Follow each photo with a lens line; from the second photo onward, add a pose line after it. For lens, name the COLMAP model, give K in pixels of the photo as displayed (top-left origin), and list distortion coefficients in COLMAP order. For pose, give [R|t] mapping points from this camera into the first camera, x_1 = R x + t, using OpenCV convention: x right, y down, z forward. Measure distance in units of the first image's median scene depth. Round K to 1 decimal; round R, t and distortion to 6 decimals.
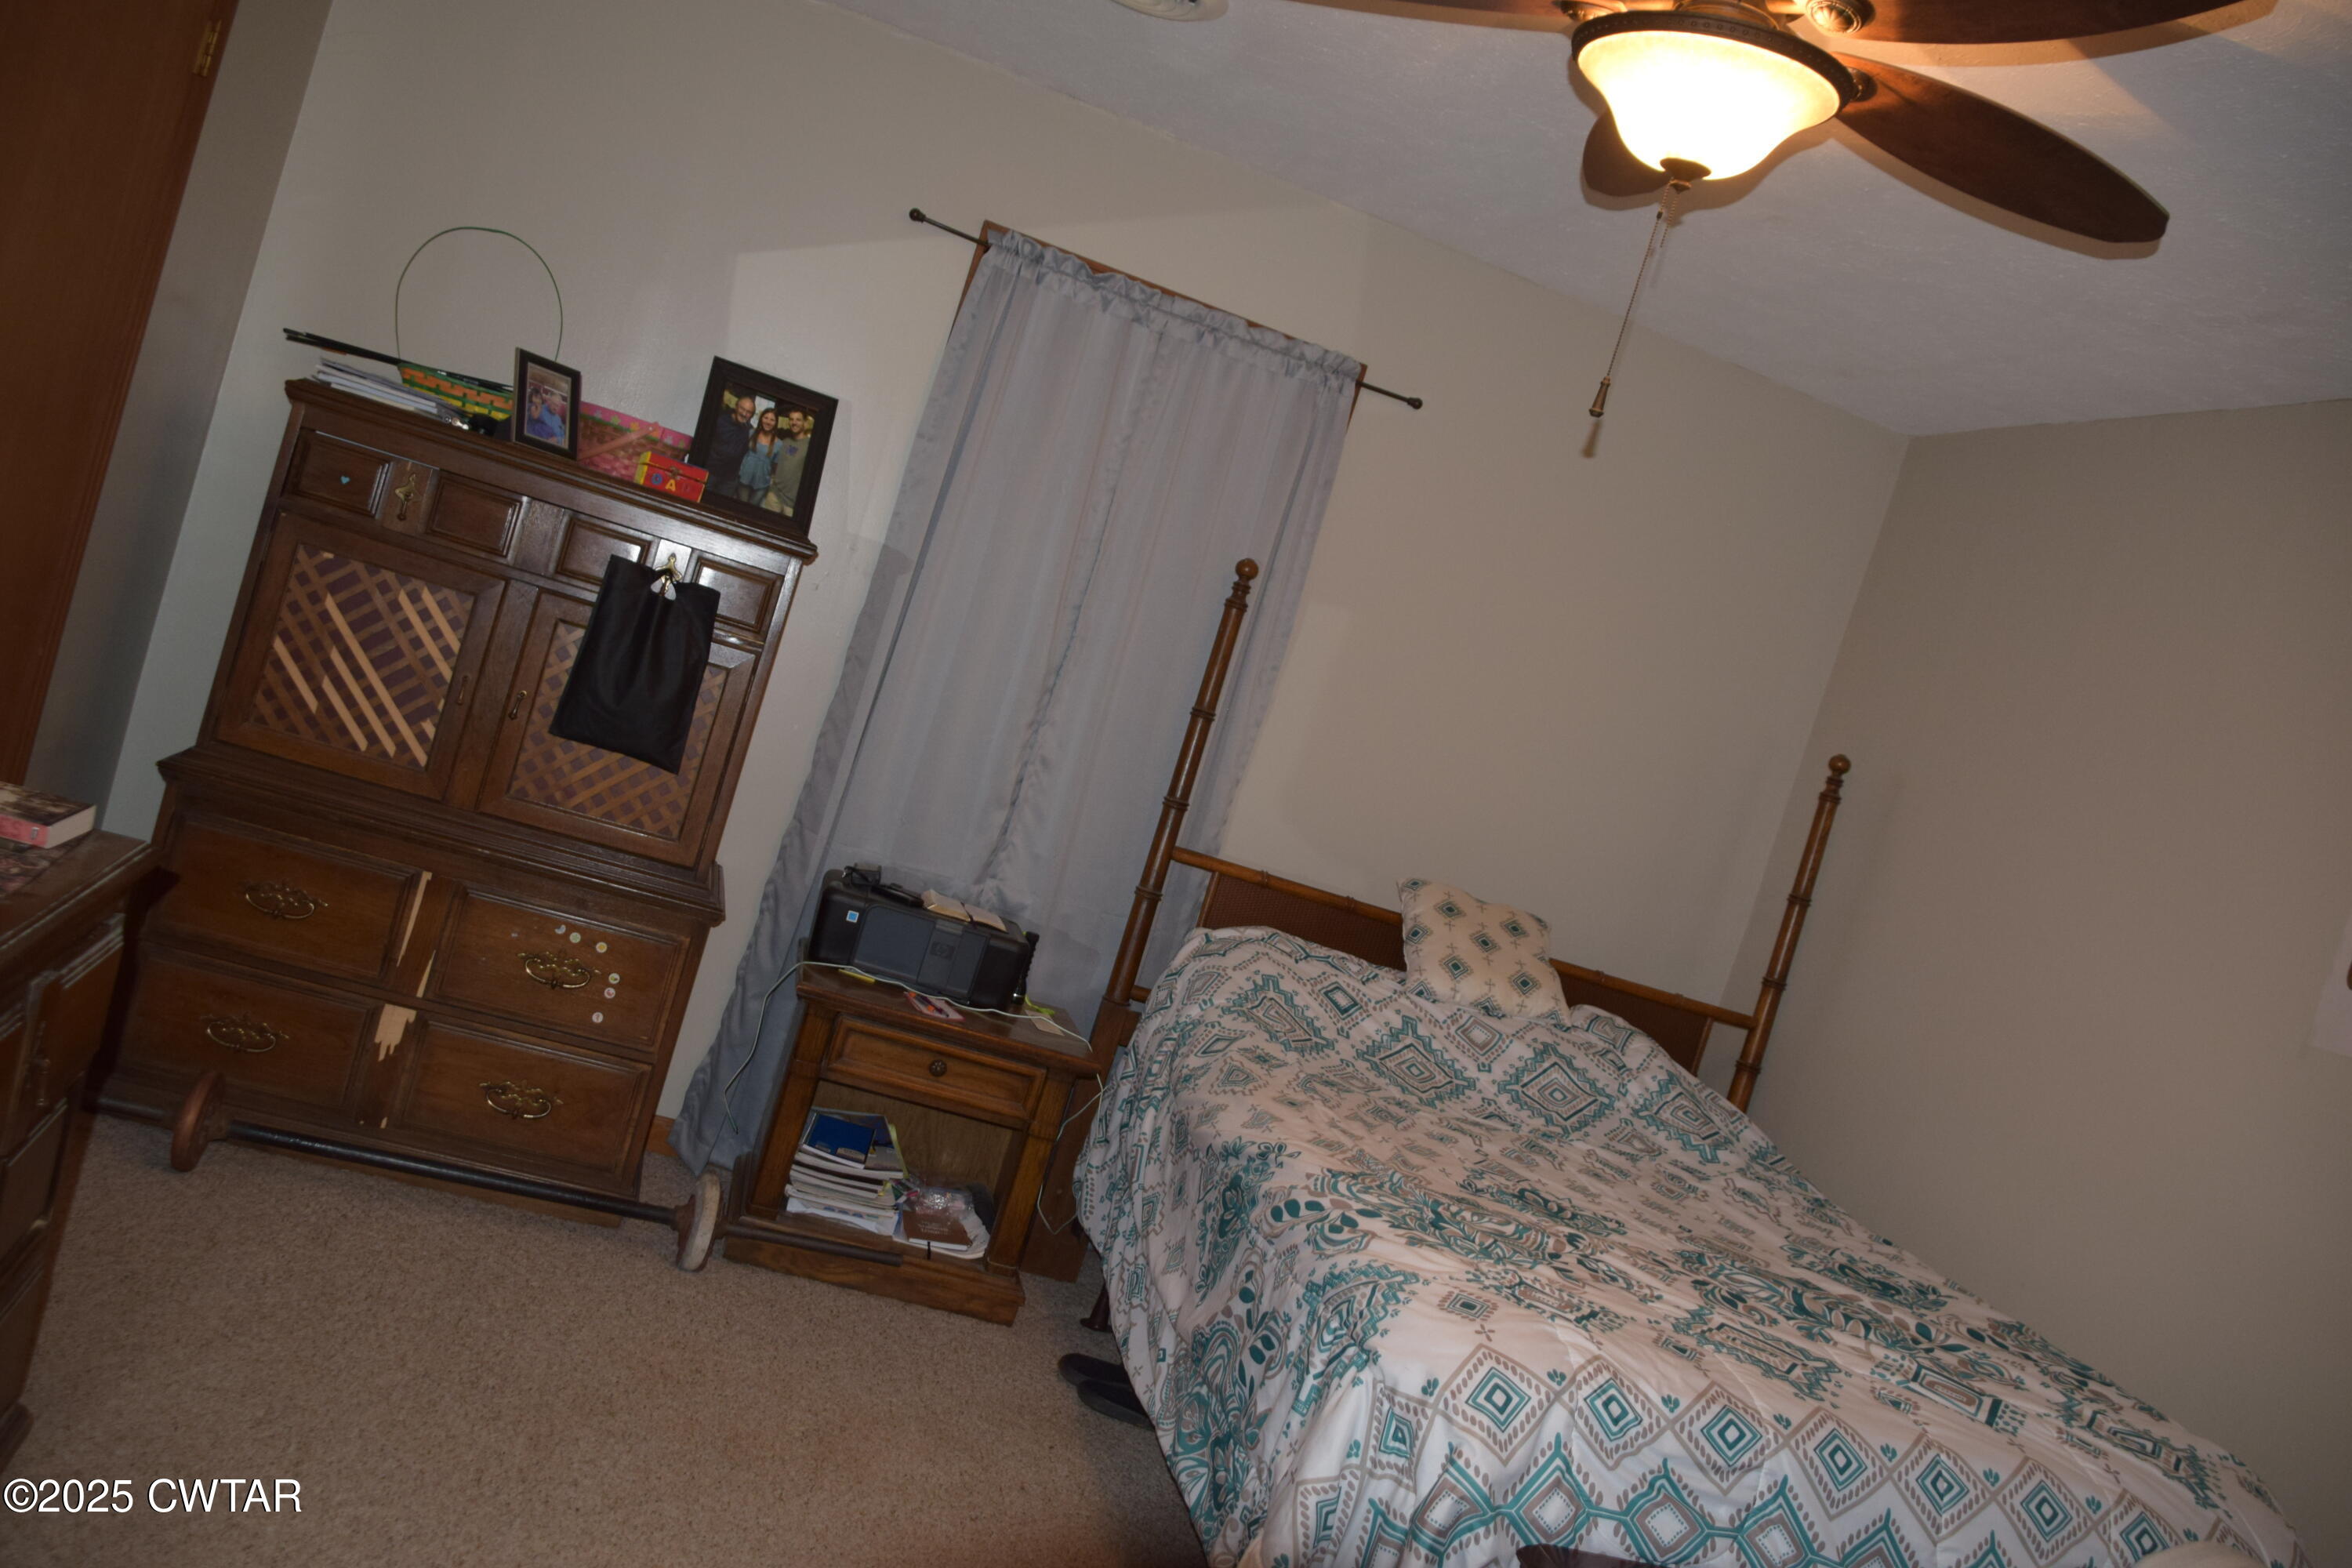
lens RADIAL K [[1788.1, 0, 1159.4], [0, 1788.1, 786.8], [0, 0, 1]] dist [-0.060701, 0.000580]
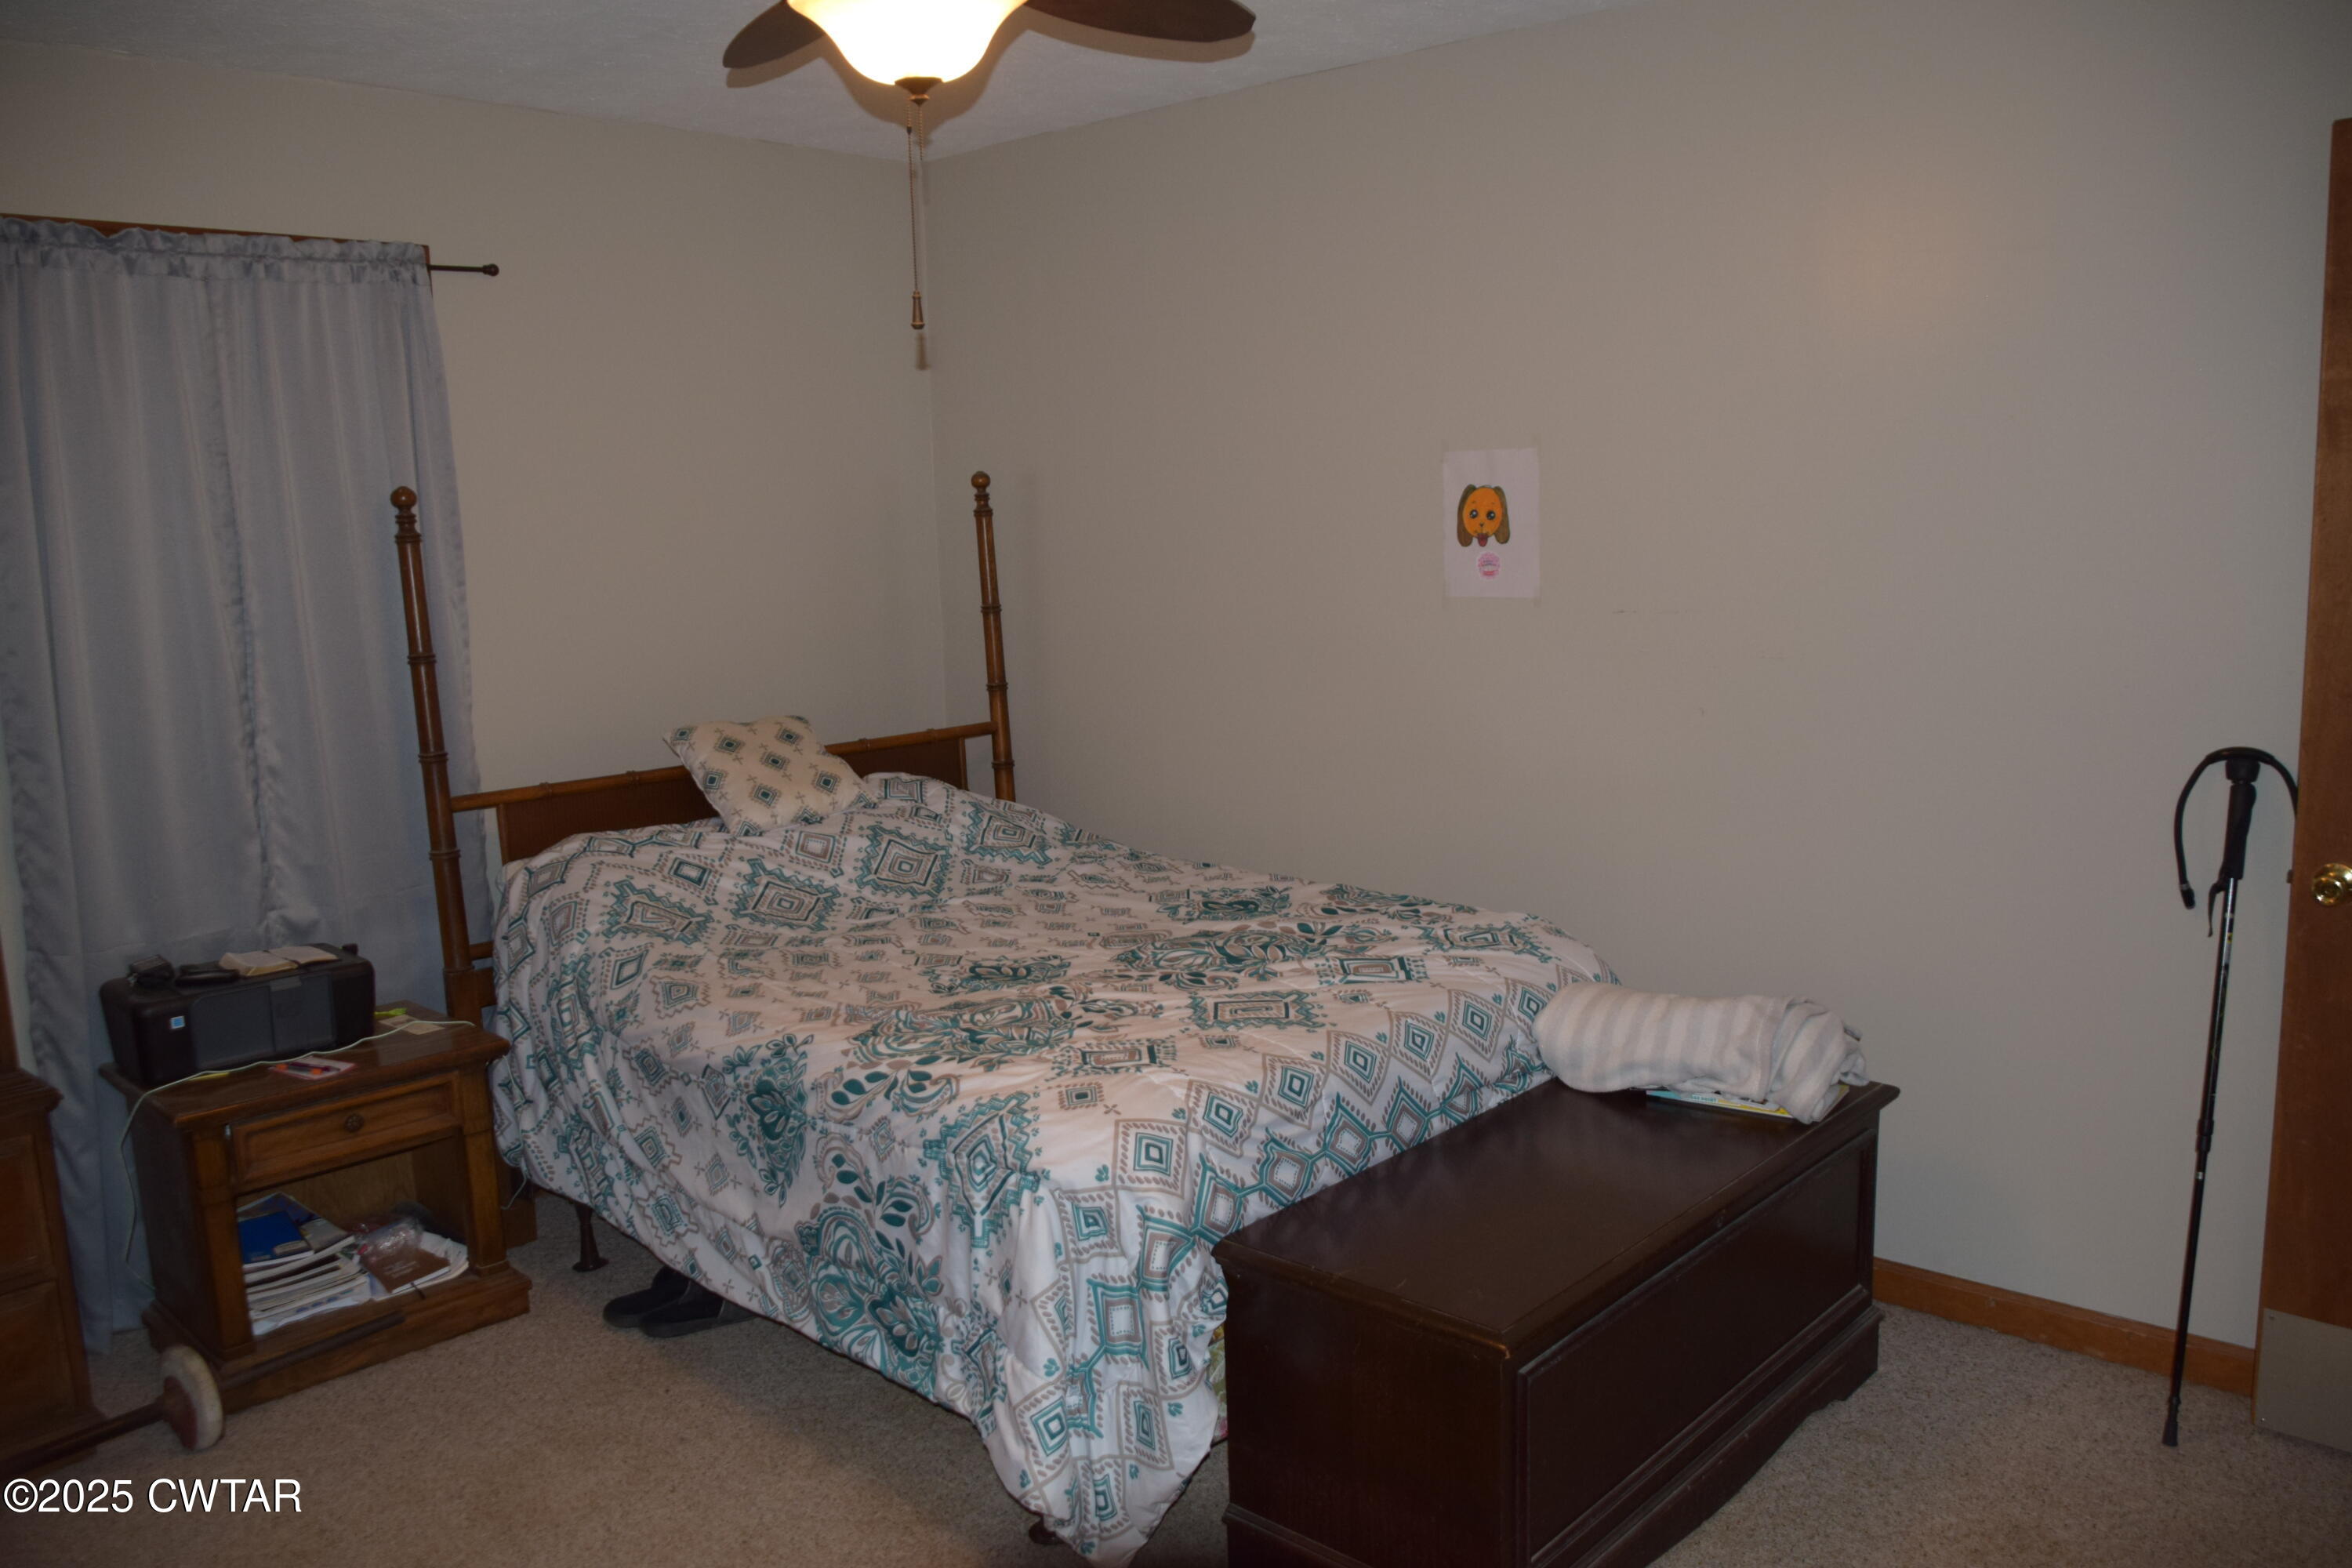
lens RADIAL K [[1788.1, 0, 1173.4], [0, 1788.1, 783.2], [0, 0, 1]] dist [-0.060701, 0.000580]
pose [[0.775375, -0.405904, 0.483772, -0.176274], [0.311565, 0.912226, 0.266028, -0.127007], [-0.549292, -0.055545, 0.833783, -0.005052]]
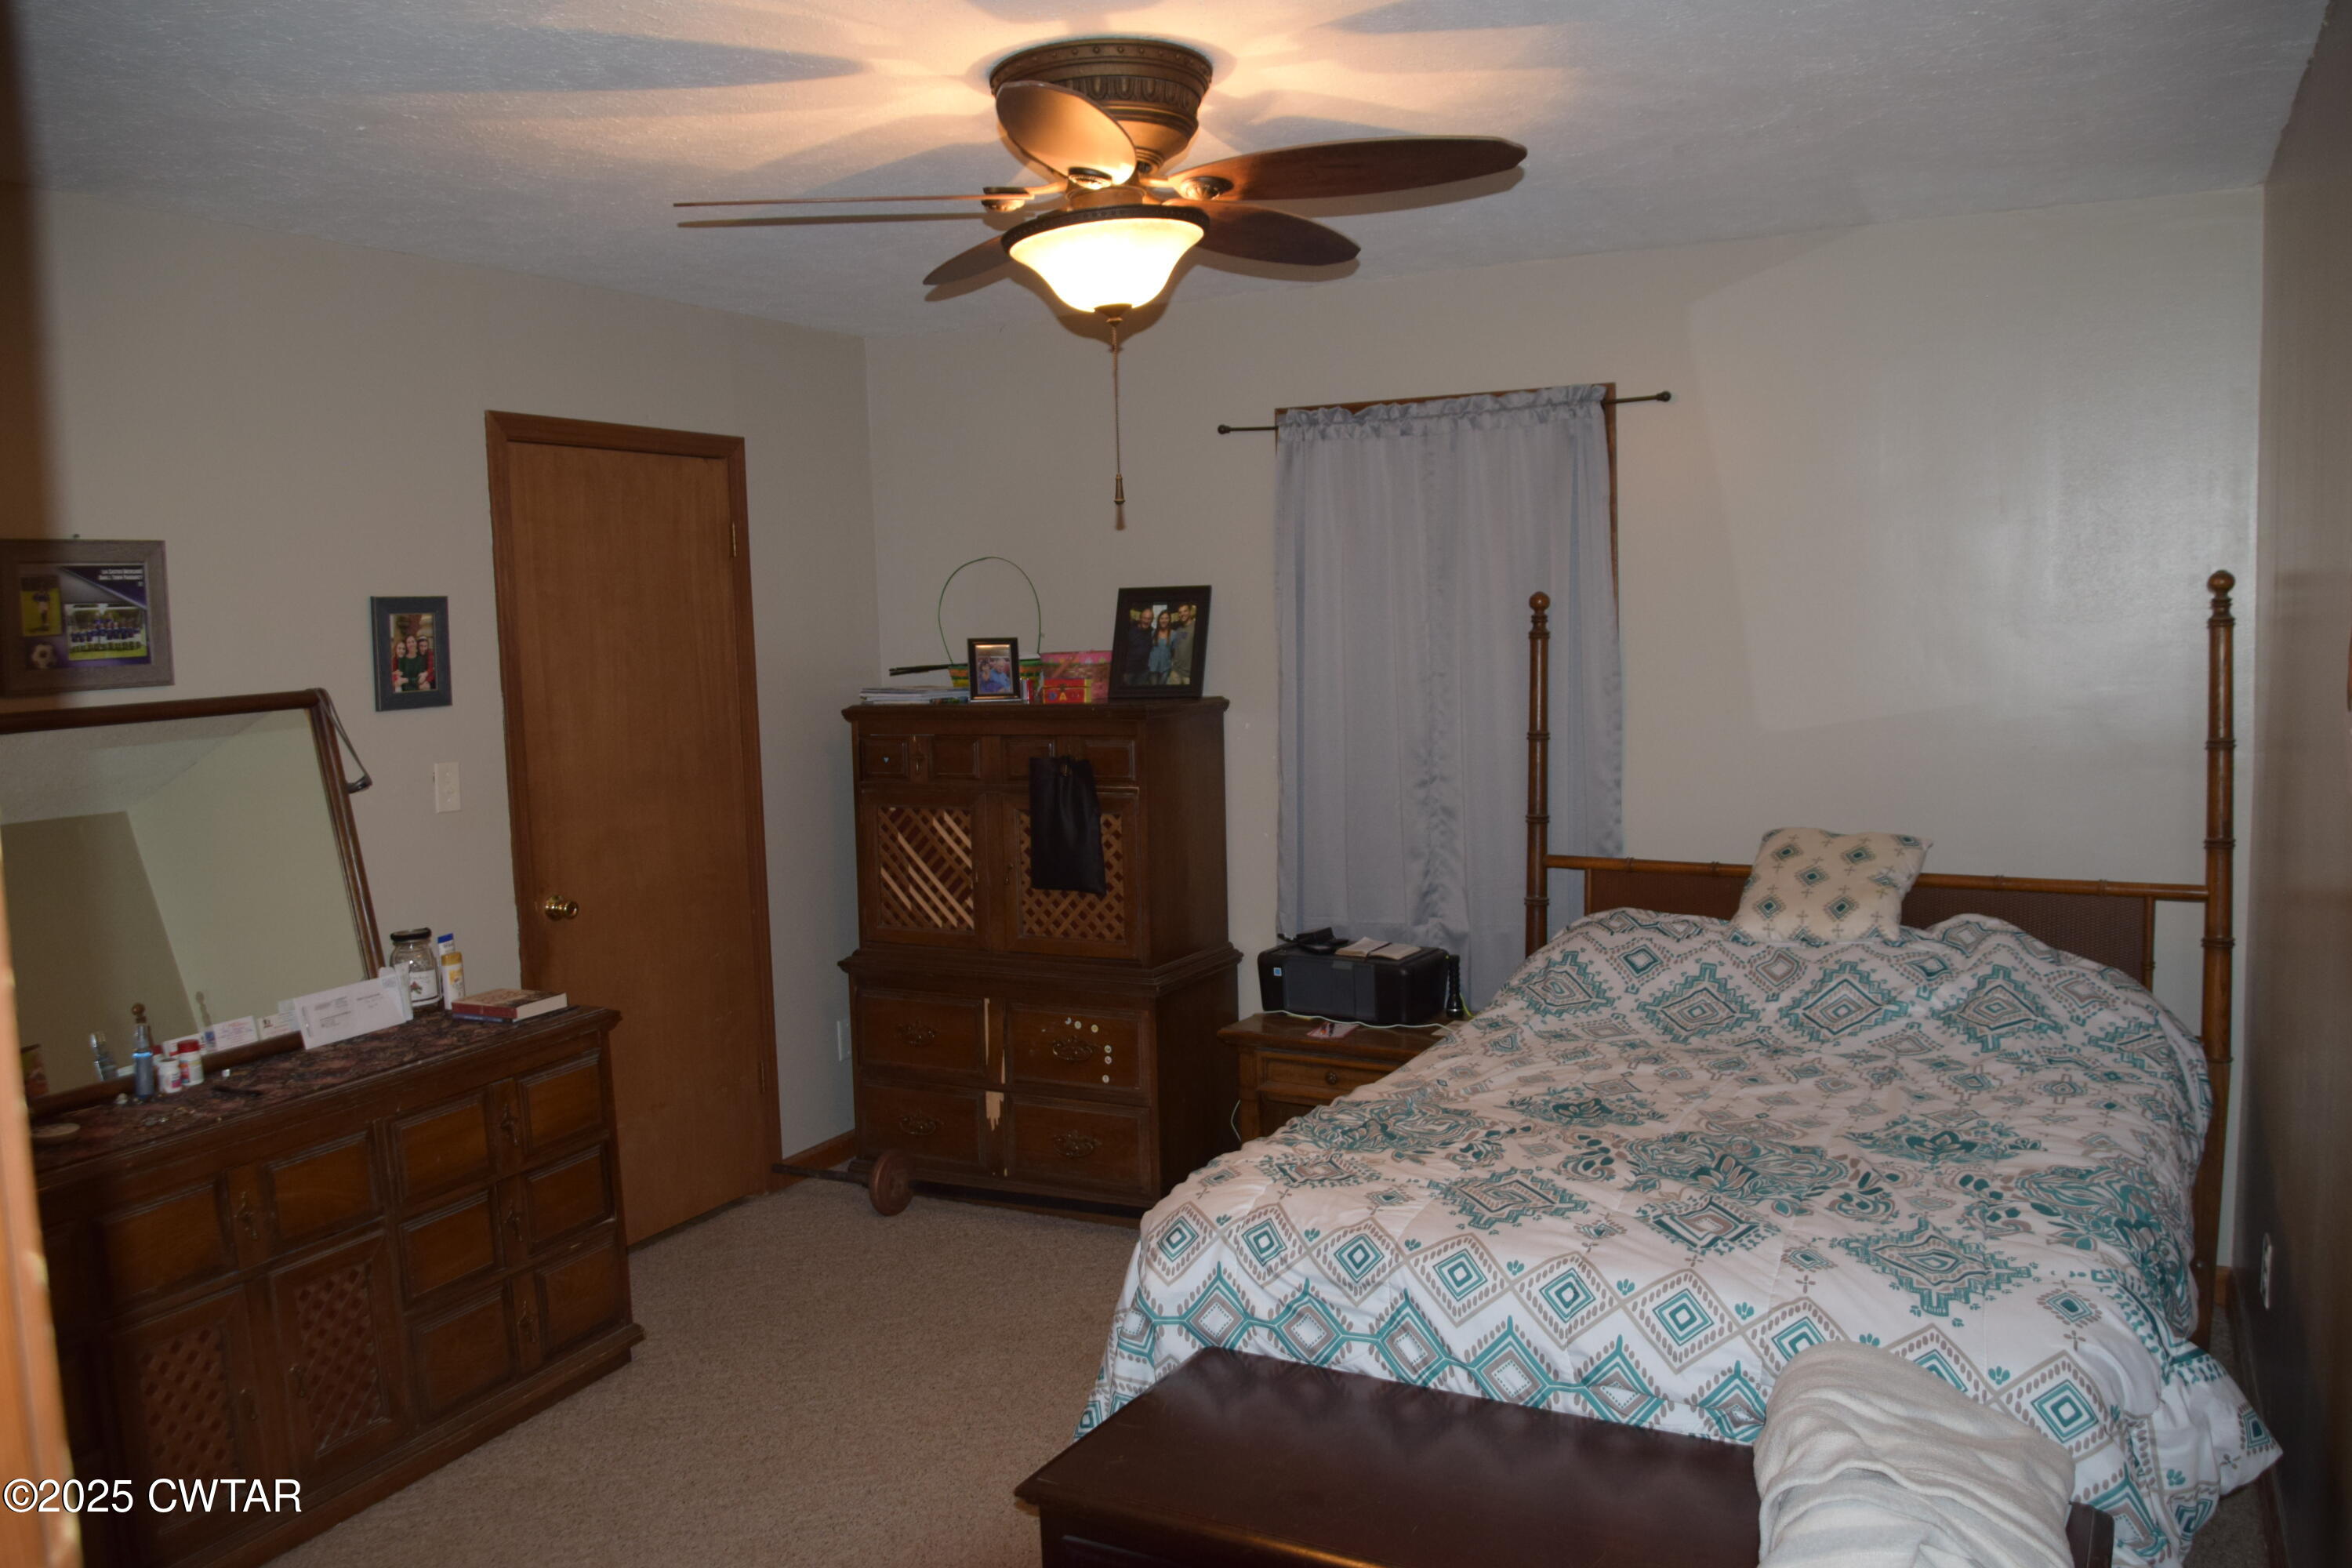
lens RADIAL K [[1788.1, 0, 1179.2], [0, 1788.1, 801.4], [0, 0, 1]] dist [-0.060701, 0.000580]
pose [[0.706791, -0.254035, -0.660238, 0.719854], [0.211653, 0.966485, -0.145290, 0.138637], [0.675019, -0.037051, 0.736870, 0.016483]]
